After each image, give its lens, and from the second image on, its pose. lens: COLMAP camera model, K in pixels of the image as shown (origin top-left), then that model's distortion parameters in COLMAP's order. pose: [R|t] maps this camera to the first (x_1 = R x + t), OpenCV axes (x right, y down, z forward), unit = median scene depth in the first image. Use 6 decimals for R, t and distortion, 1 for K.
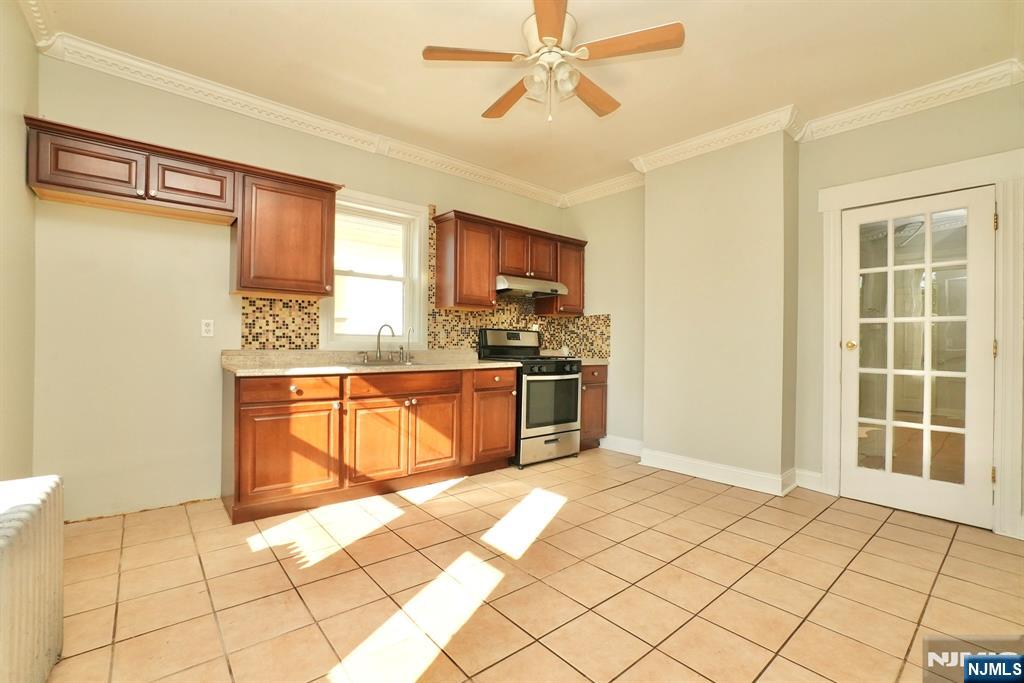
lens RADIAL K [[452.0, 0, 509.1], [0, 452.0, 340.9], [0, 0, 1]] dist [-0.045825, 0.016467]
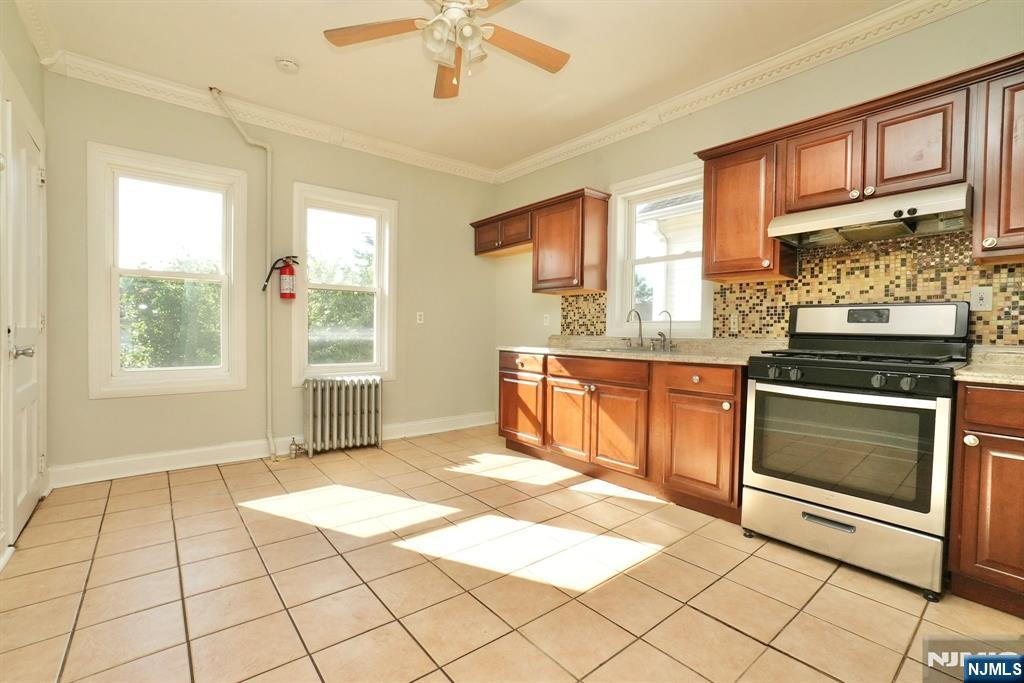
lens RADIAL K [[452.0, 0, 509.1], [0, 452.0, 340.9], [0, 0, 1]] dist [-0.045825, 0.016467]
pose [[-0.014286, 0.006965, -0.999874, 0.713494], [-0.013059, 0.999889, 0.007152, 0.027613], [0.999813, 0.013159, -0.014193, 0.789562]]
